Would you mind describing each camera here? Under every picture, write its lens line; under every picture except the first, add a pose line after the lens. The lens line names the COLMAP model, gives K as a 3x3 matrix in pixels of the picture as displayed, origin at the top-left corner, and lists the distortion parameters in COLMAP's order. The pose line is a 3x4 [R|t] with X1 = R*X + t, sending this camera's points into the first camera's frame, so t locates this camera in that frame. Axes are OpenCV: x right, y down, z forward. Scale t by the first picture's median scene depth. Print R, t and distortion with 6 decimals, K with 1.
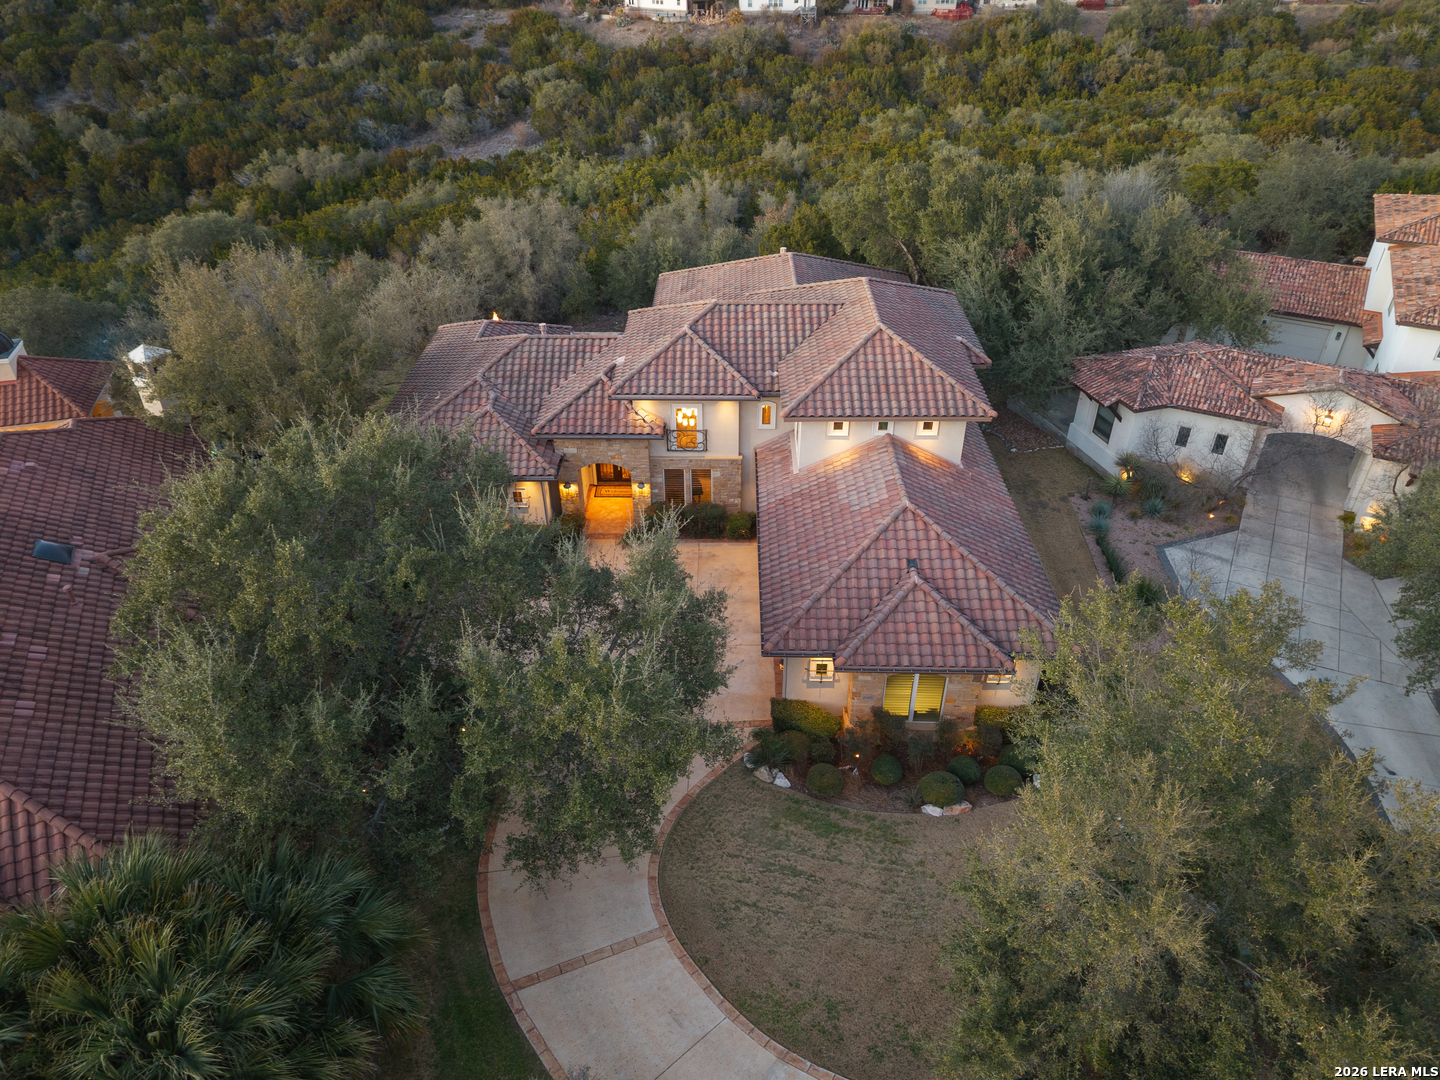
lens RADIAL K [[963.1, 0, 720.0], [0, 963.1, 540.0], [0, 0, 1]] dist [0.046930, -0.052884]
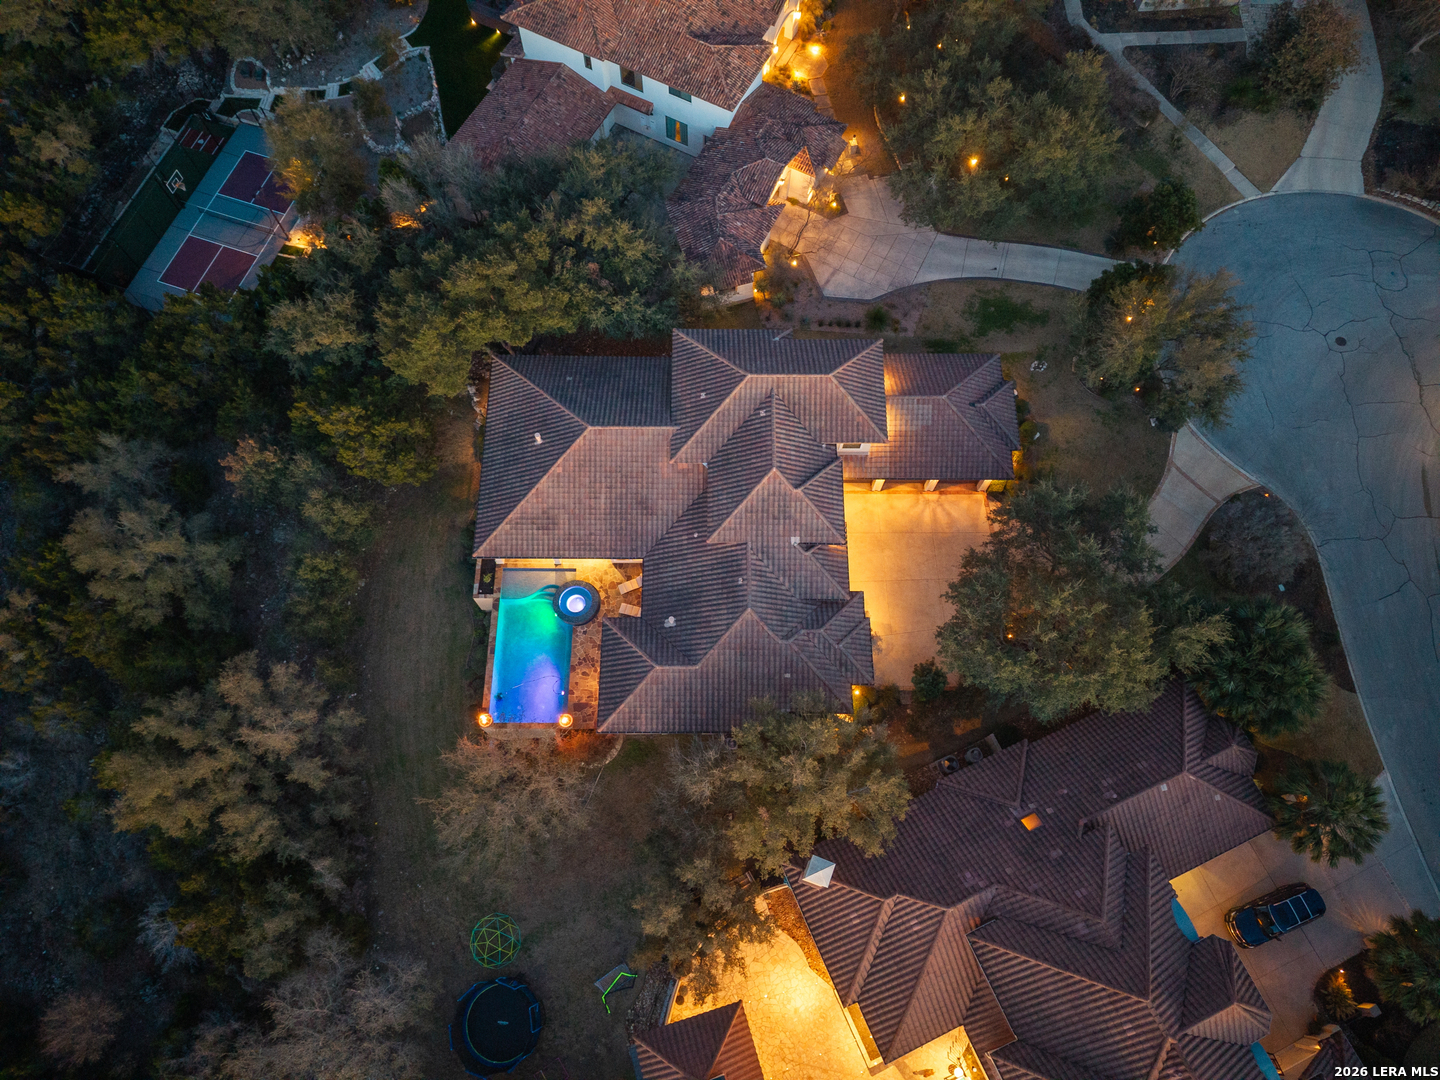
lens RADIAL K [[963.1, 0, 720.0], [0, 963.1, 540.0], [0, 0, 1]] dist [0.046930, -0.052884]
pose [[-0.029081, -0.927513, 0.372657, -0.583264], [0.541646, 0.298713, 0.785742, -1.270665], [-0.840104, 0.224699, 0.493697, 0.346490]]
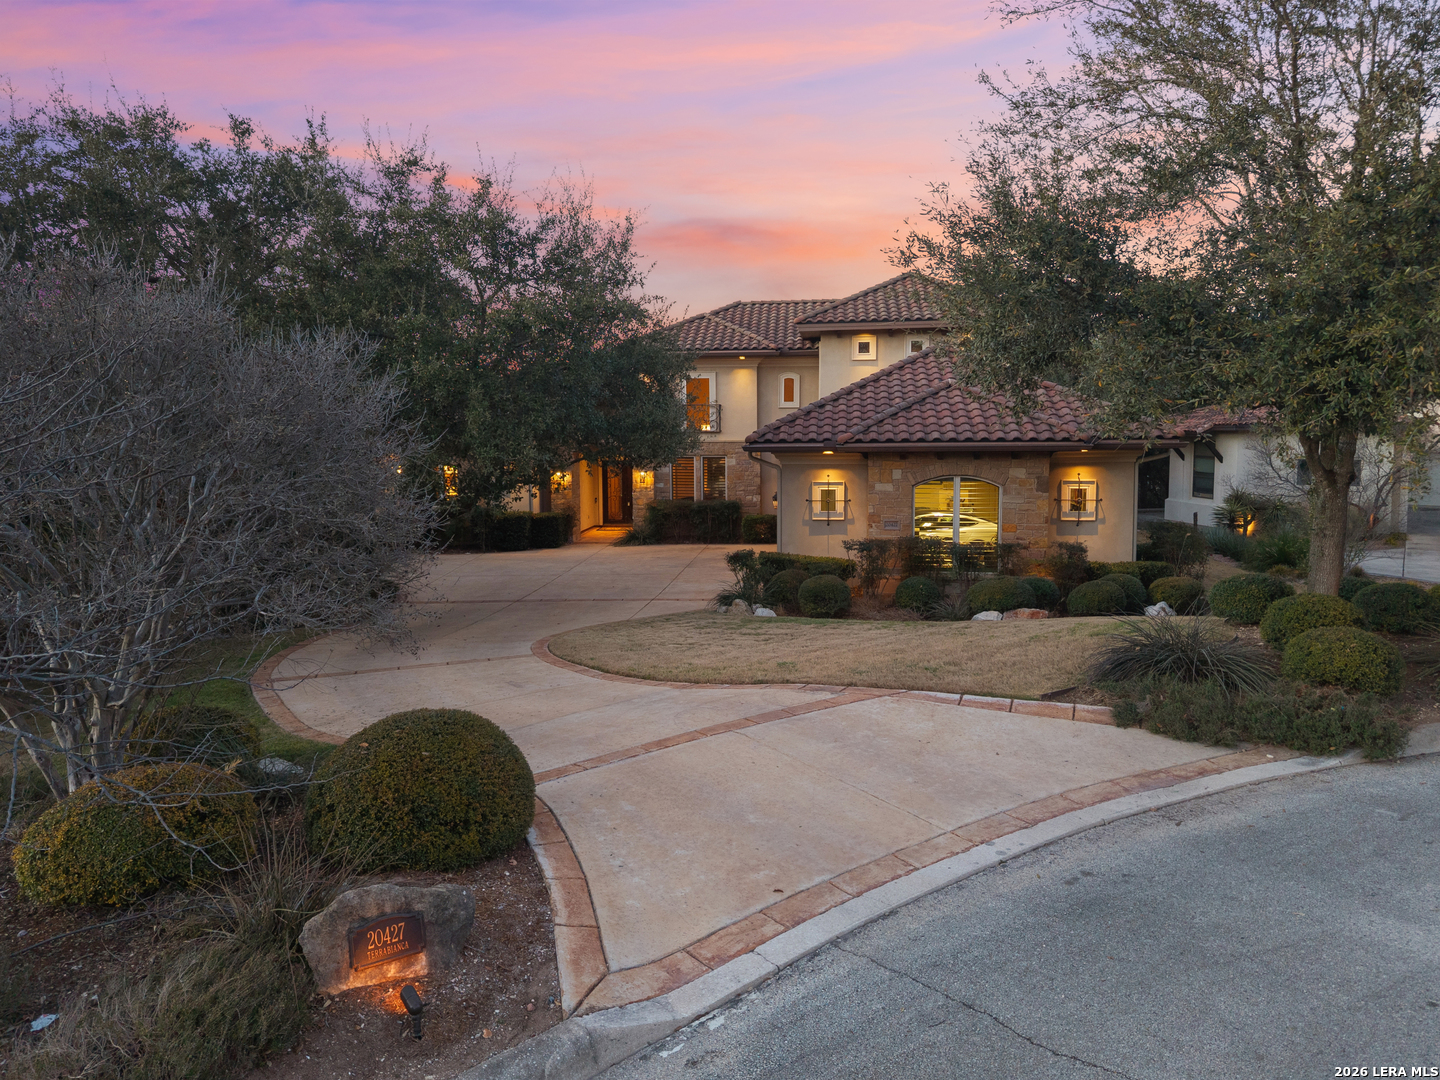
lens RADIAL K [[979.9, 0, 718.7], [0, 979.9, 512.8], [0, 0, 1]] dist [0.054893, -0.087063]
pose [[0.994571, 0.008749, -0.103695, 0.068765], [-0.056869, 0.880196, -0.471192, 0.345610], [0.087149, 0.474530, 0.875914, 0.234375]]
